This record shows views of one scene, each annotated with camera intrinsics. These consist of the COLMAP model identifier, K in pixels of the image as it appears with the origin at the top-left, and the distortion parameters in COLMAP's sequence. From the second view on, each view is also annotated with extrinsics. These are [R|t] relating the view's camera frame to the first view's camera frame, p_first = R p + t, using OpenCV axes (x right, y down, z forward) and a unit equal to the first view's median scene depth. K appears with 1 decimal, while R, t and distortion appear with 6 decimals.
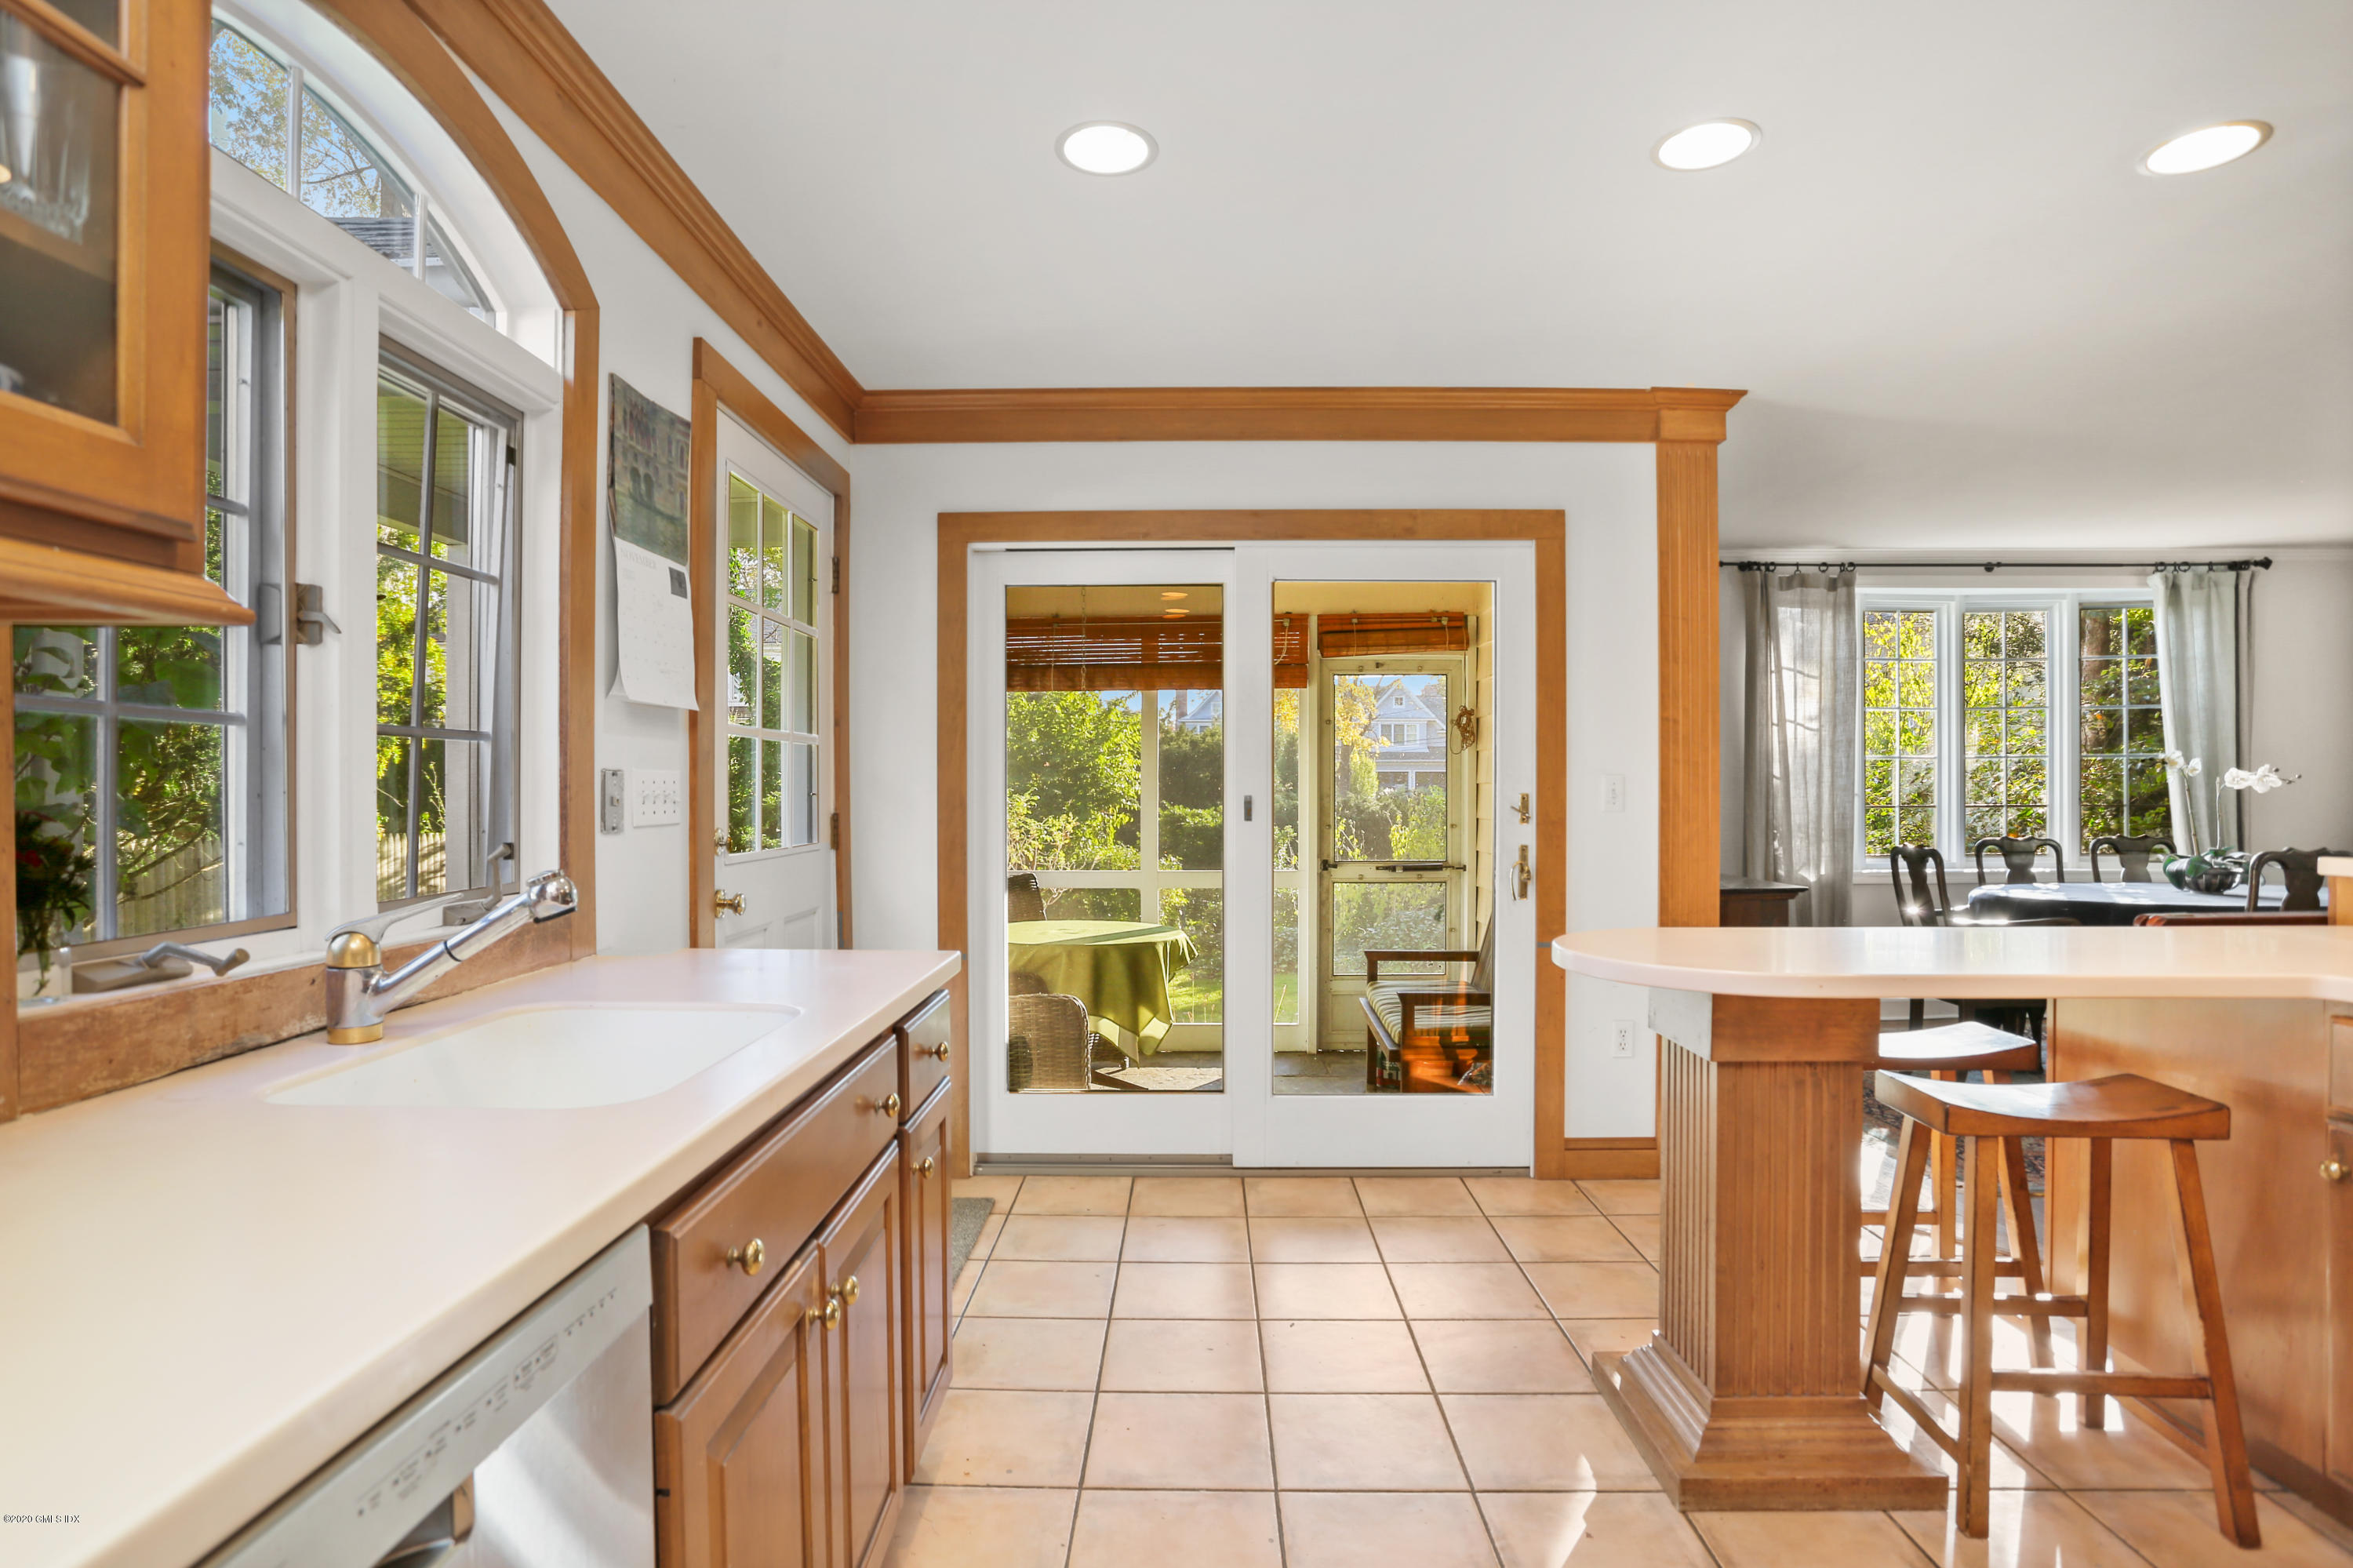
lens RADIAL K [[1276.7, 0, 1176.5], [0, 1276.7, 784.0], [0, 0, 1]] dist [-0.001936, 0.013991]
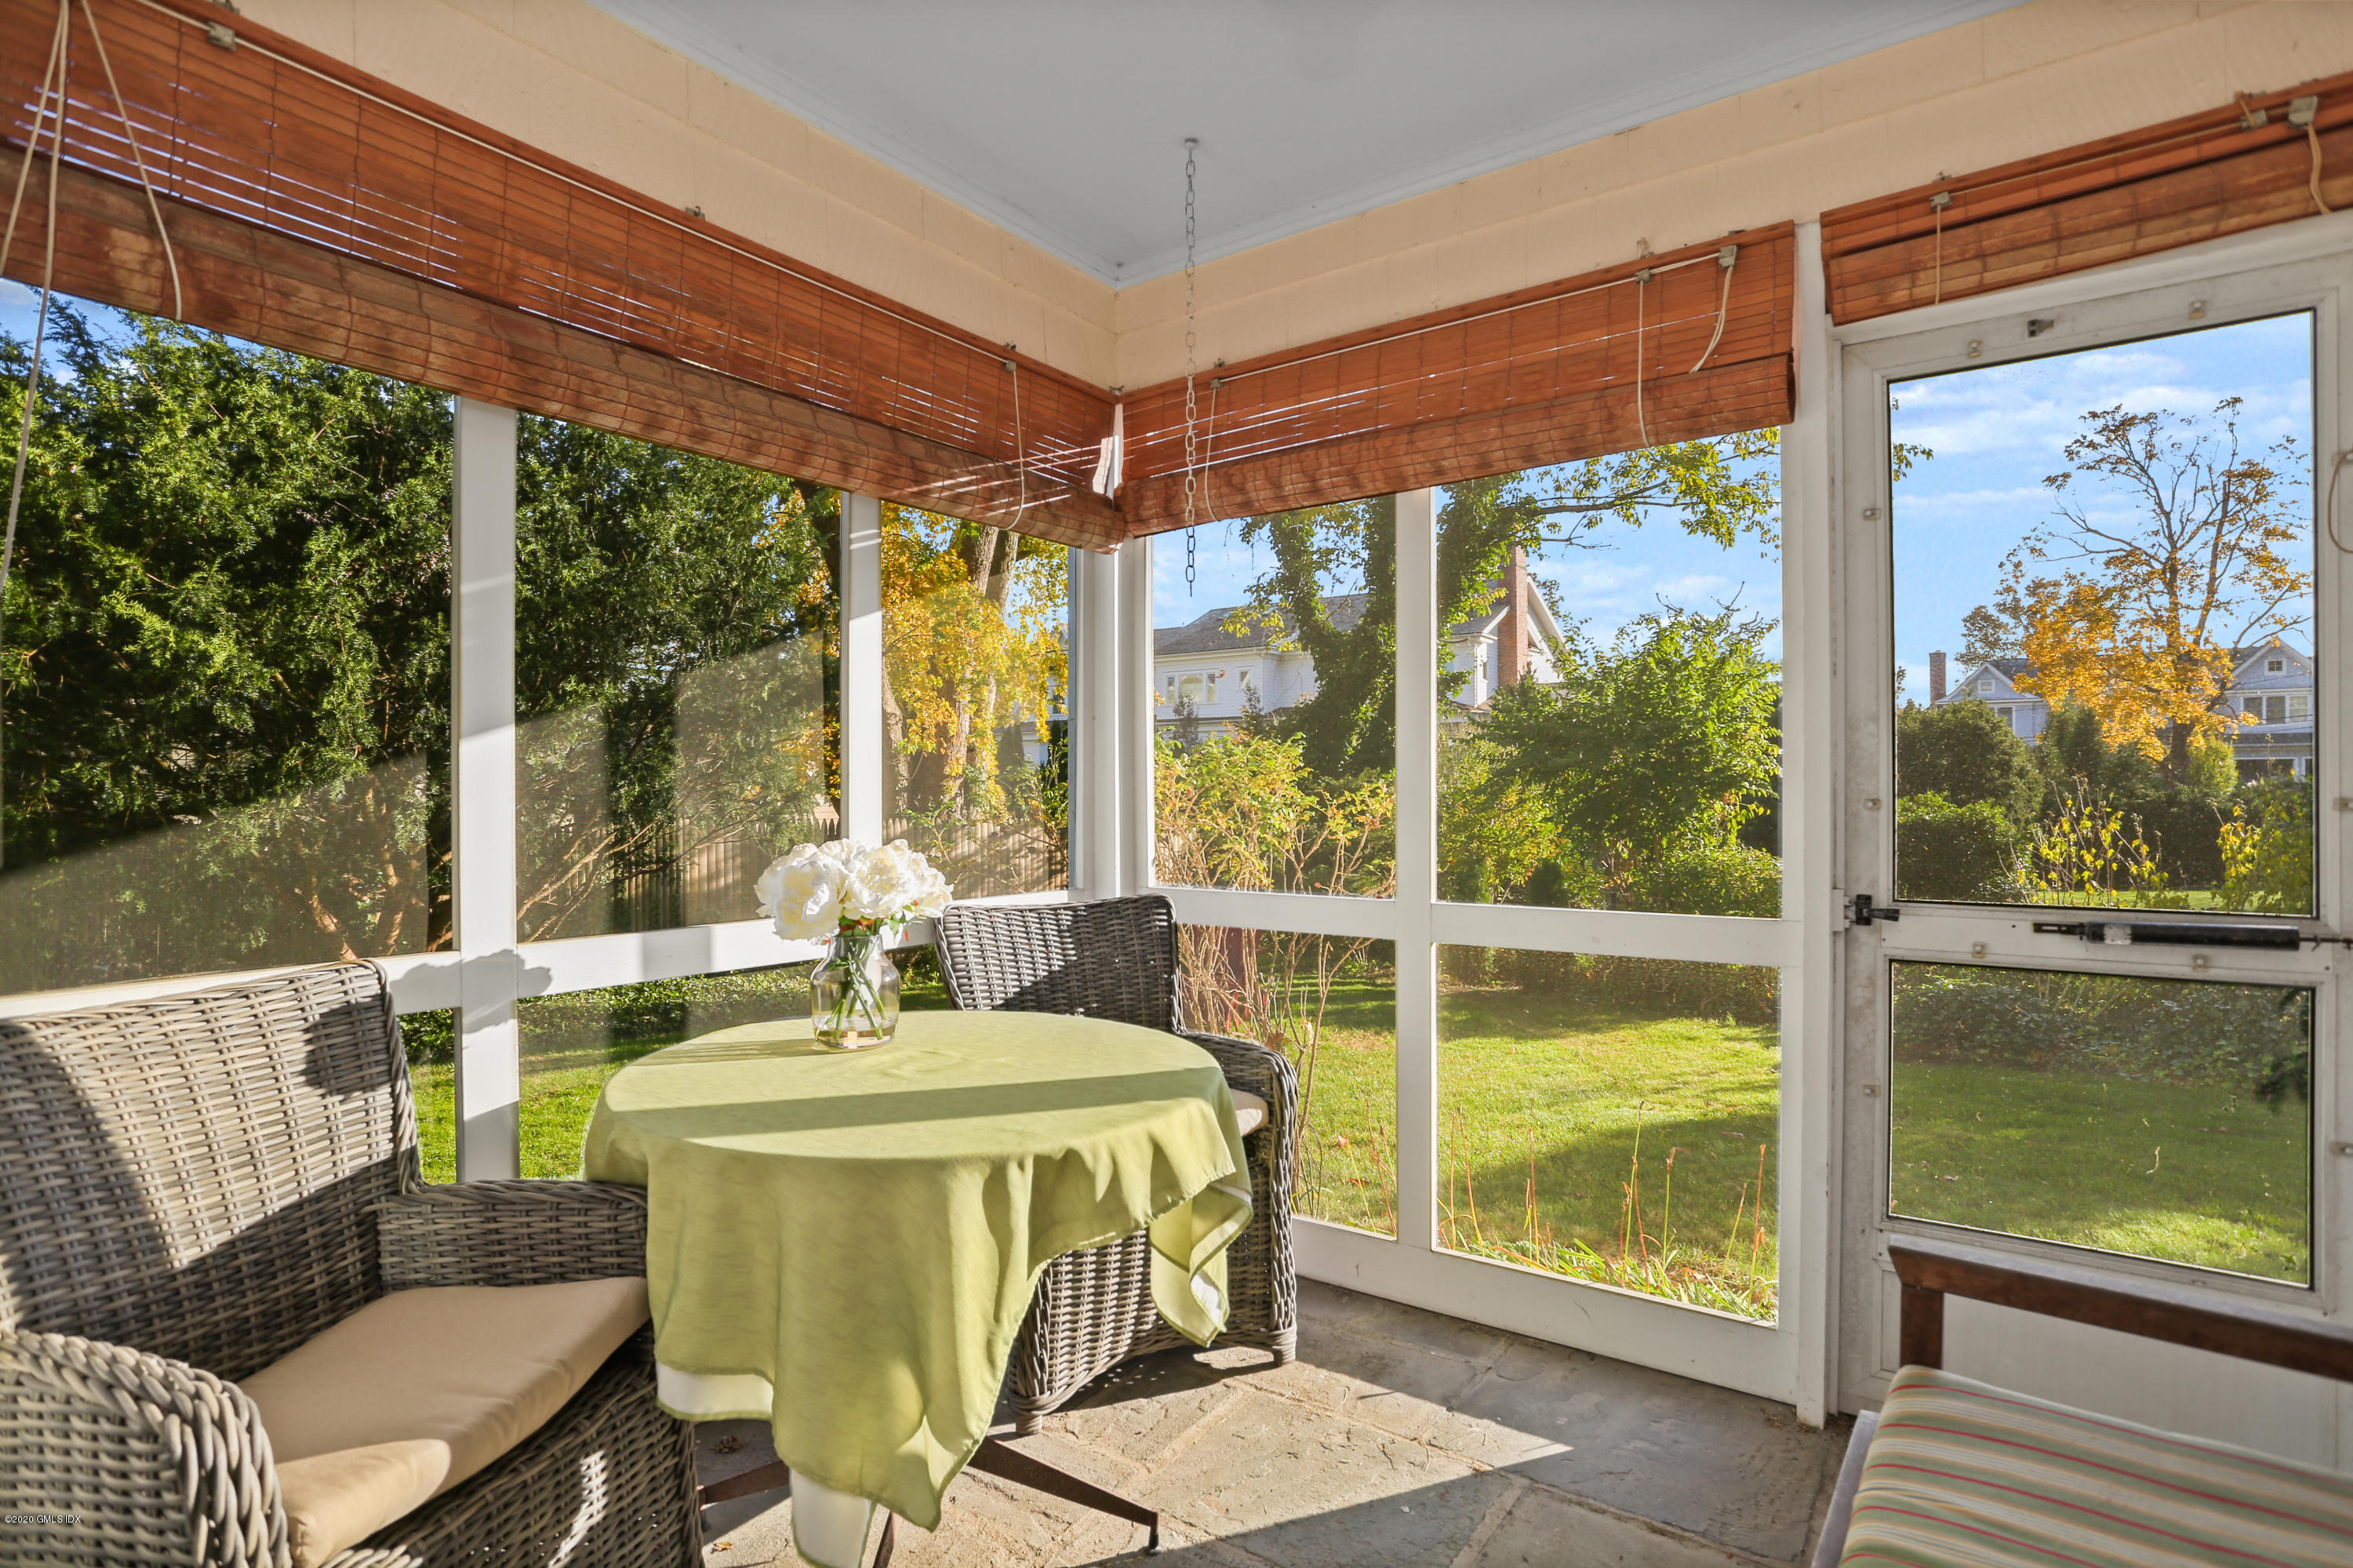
lens RADIAL K [[1168.5, 0, 1176.5], [0, 1168.5, 784.0], [0, 0, 1]] dist [-0.059669, 0.025149]
pose [[0.822939, -0.001685, -0.568127, 0.063657], [0.001808, 0.999998, -0.000347, 0.012565], [0.568127, -0.000741, 0.822941, 0.282292]]
